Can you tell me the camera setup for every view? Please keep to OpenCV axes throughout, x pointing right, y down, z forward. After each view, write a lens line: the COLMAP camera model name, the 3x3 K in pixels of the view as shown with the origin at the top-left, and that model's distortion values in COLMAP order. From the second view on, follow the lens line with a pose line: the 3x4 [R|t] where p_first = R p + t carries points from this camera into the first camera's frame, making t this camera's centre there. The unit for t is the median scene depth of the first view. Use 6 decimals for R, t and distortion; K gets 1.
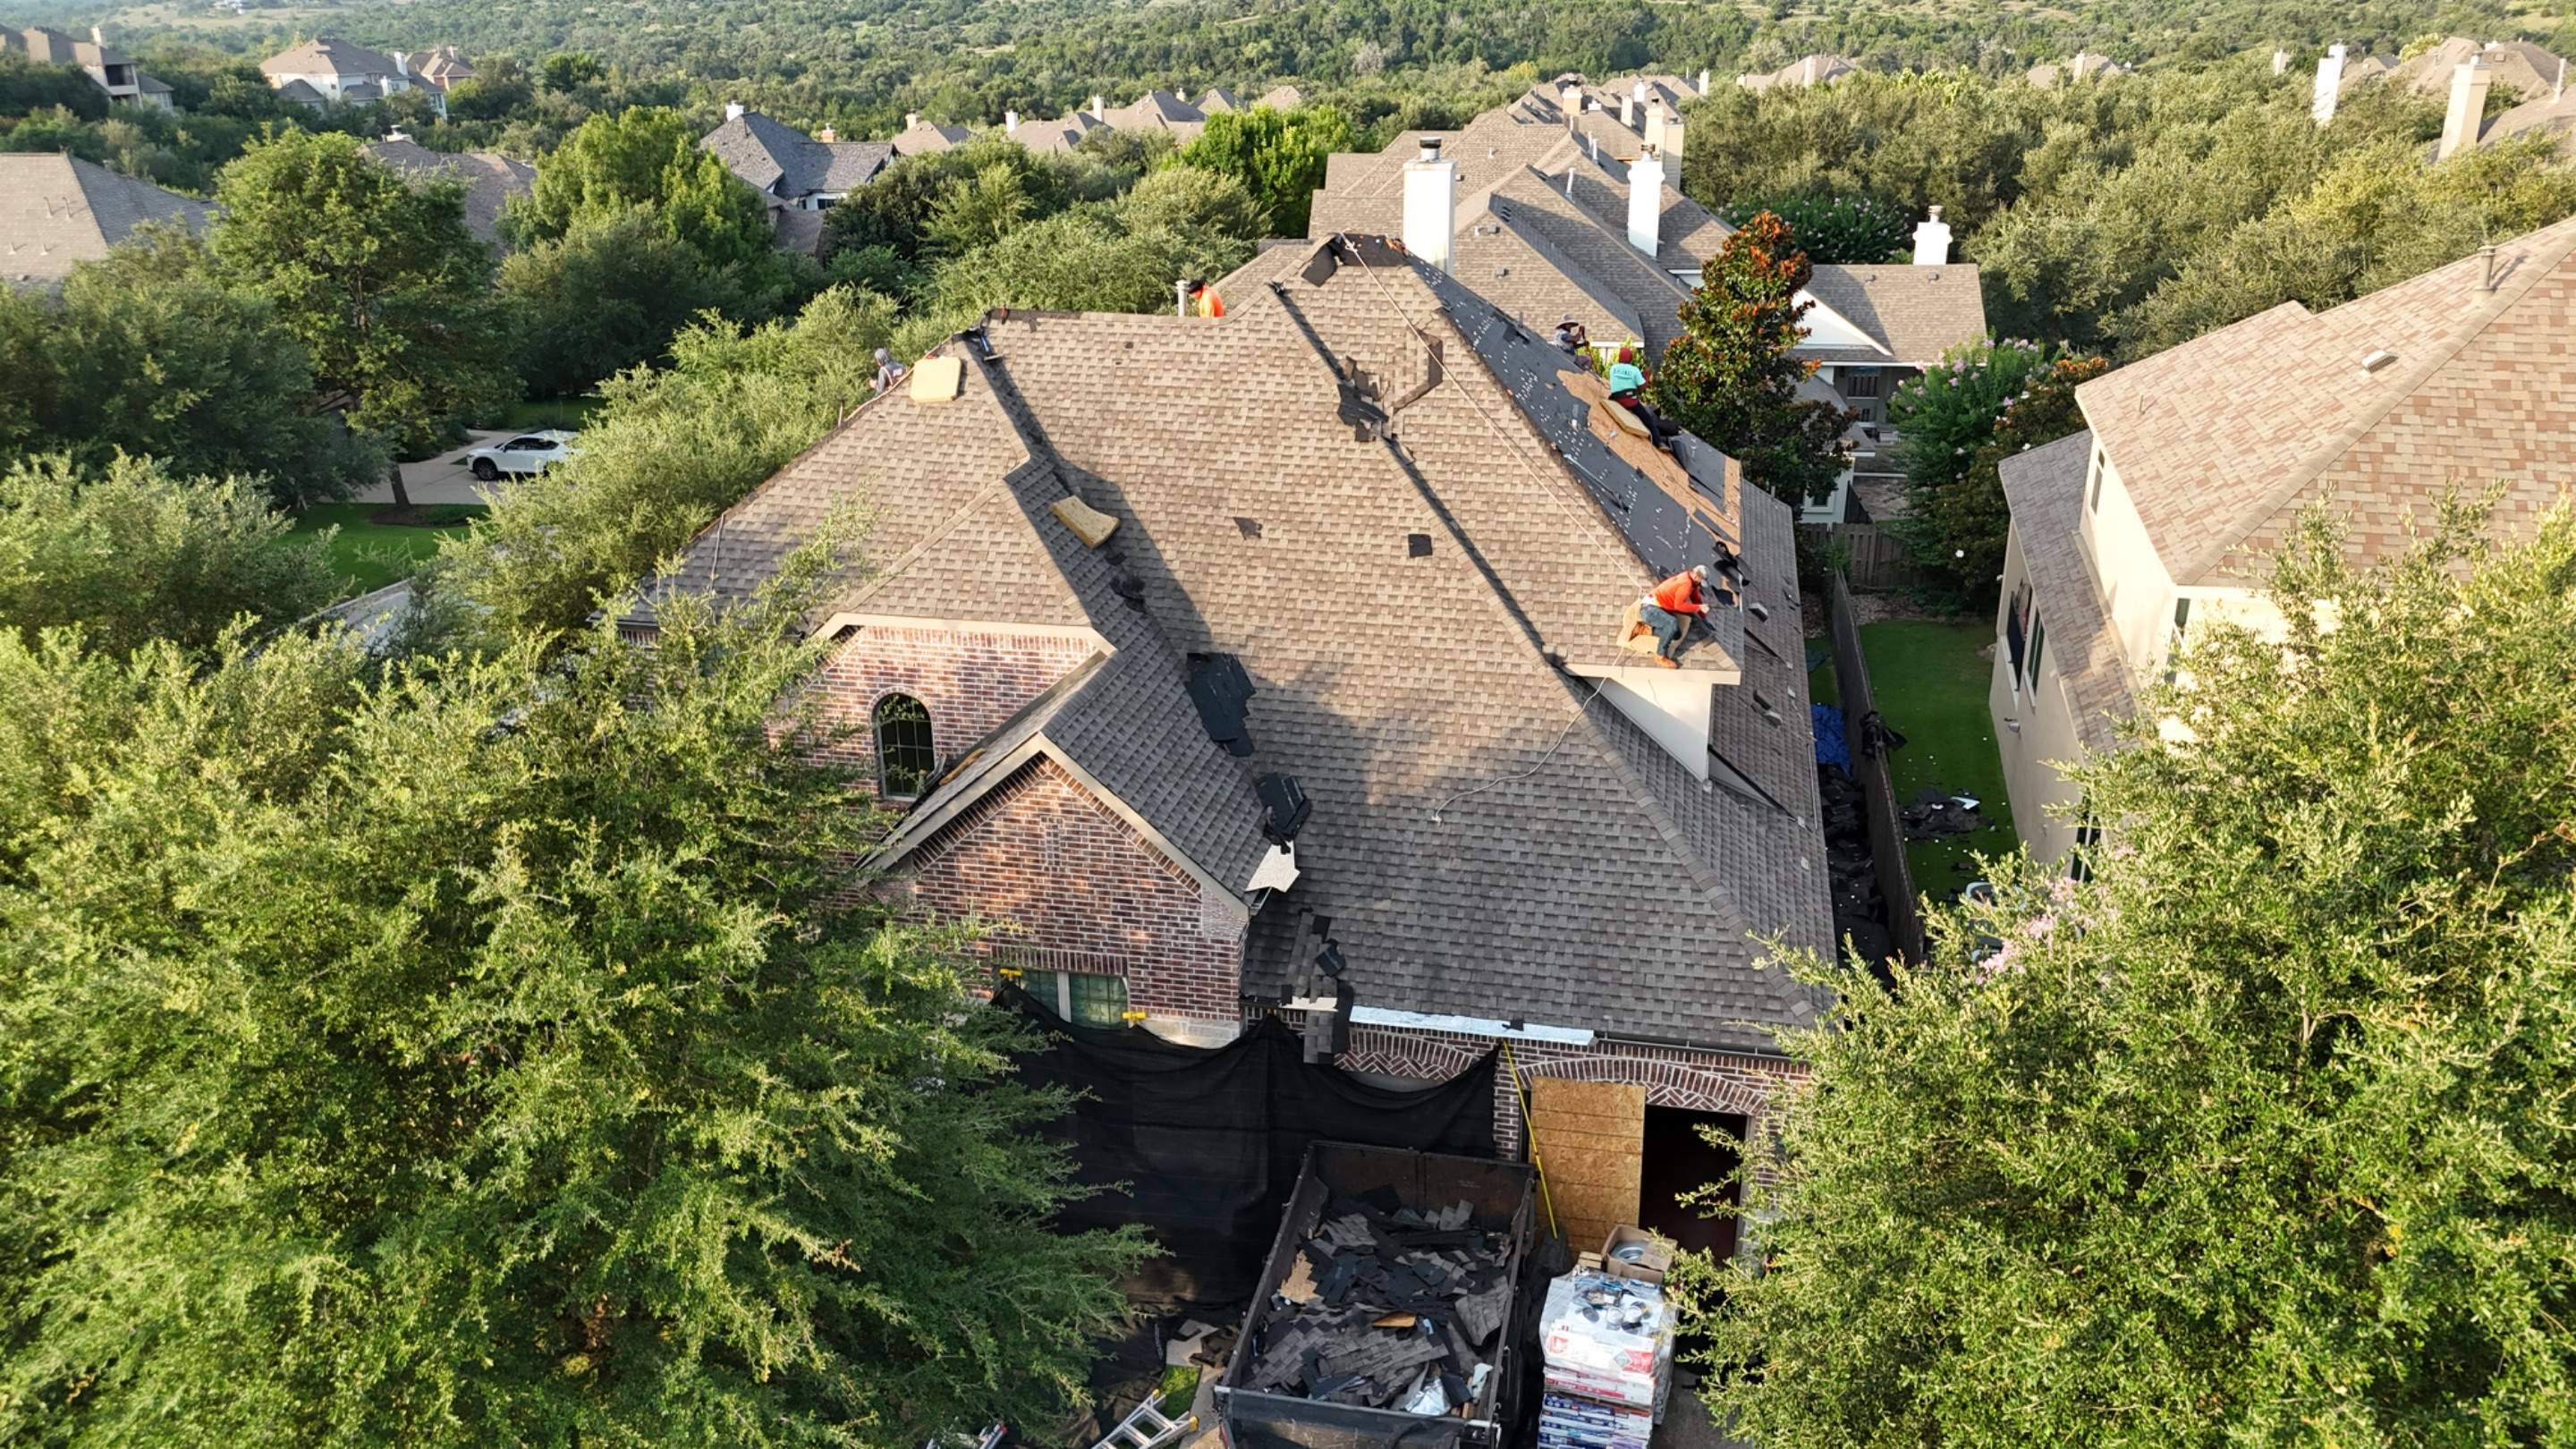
lens RADIAL K [[1896.9, 0, 1279.8], [0, 1896.9, 735.6], [0, 0, 1]] dist [0.065671, -0.058419]
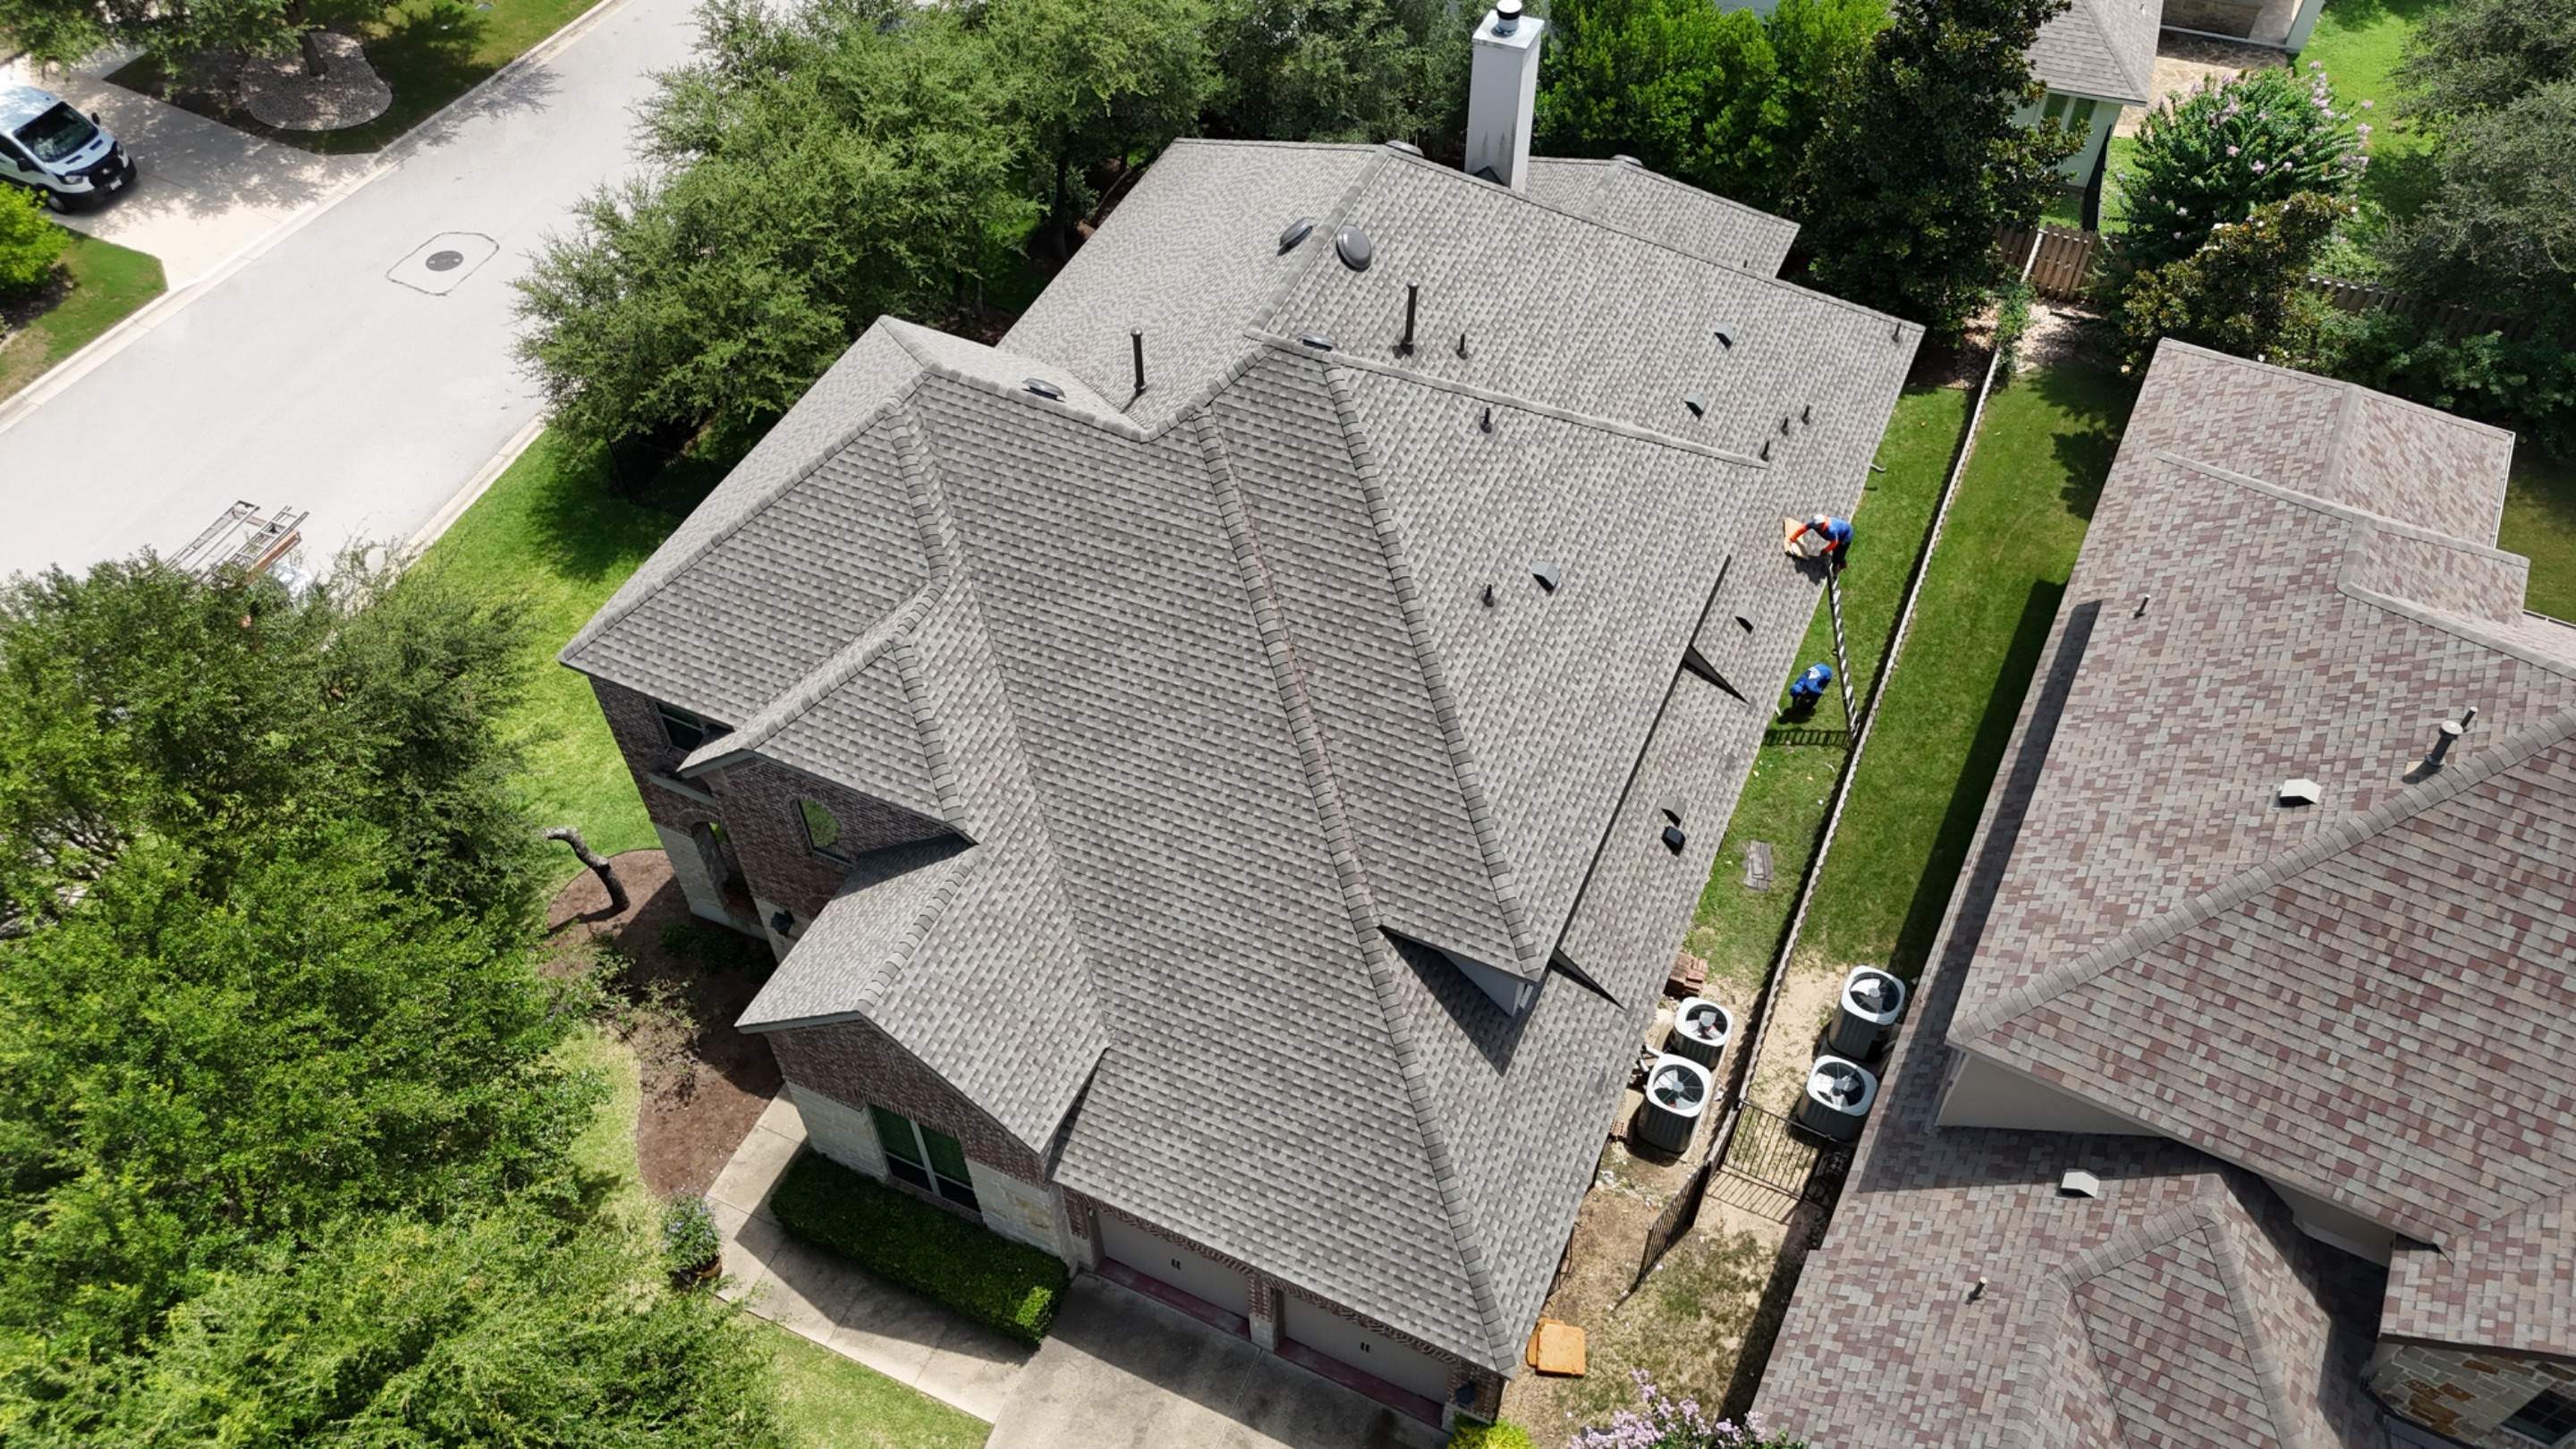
lens RADIAL K [[1896.9, 0, 1274.1], [0, 1896.9, 725.1], [0, 0, 1]] dist [0.065671, -0.058419]
pose [[0.976397, 0.164482, -0.139983, 0.211355], [-0.079130, 0.875471, 0.476748, -0.610860], [0.200968, -0.454418, 0.867822, 0.115127]]
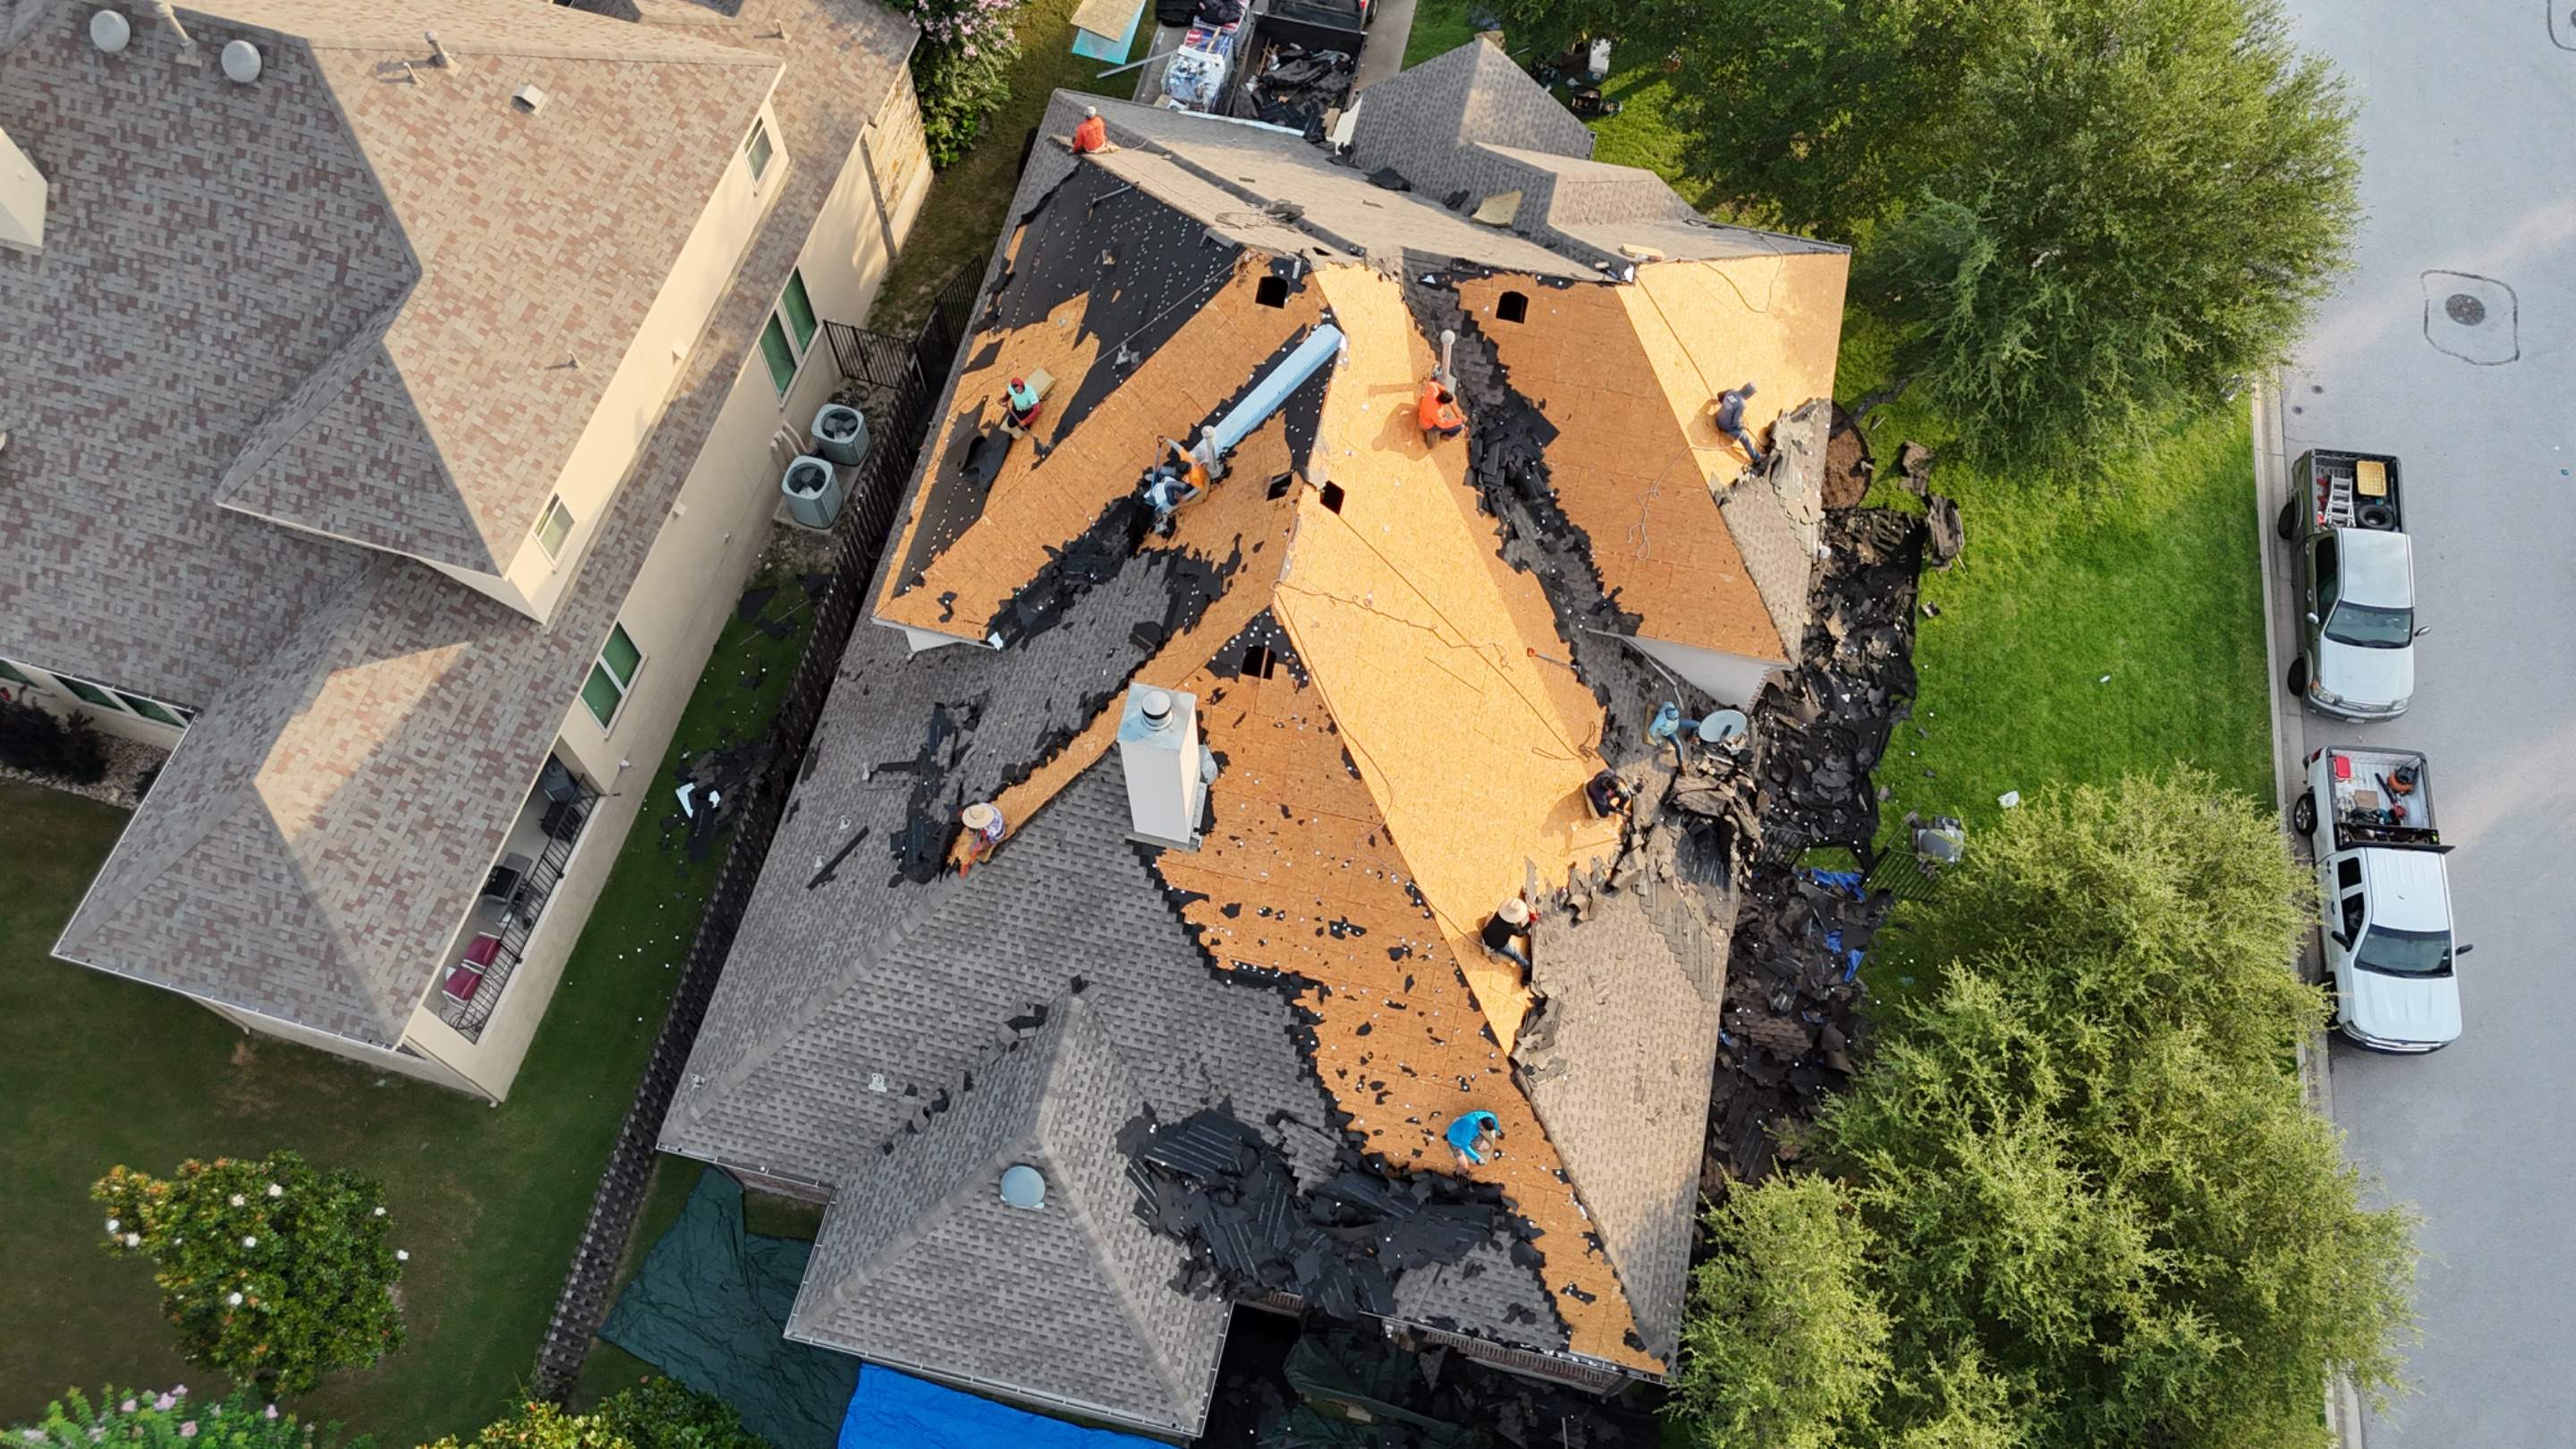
lens RADIAL K [[1896.9, 0, 1313.3], [0, 1896.9, 736.6], [0, 0, 1]] dist [0.065671, -0.058419]
pose [[-0.999950, -0.005162, -0.008540, 0.035954], [-0.008816, 0.056065, 0.998388, -1.471320], [-0.004675, 0.998414, -0.056108, 1.485764]]
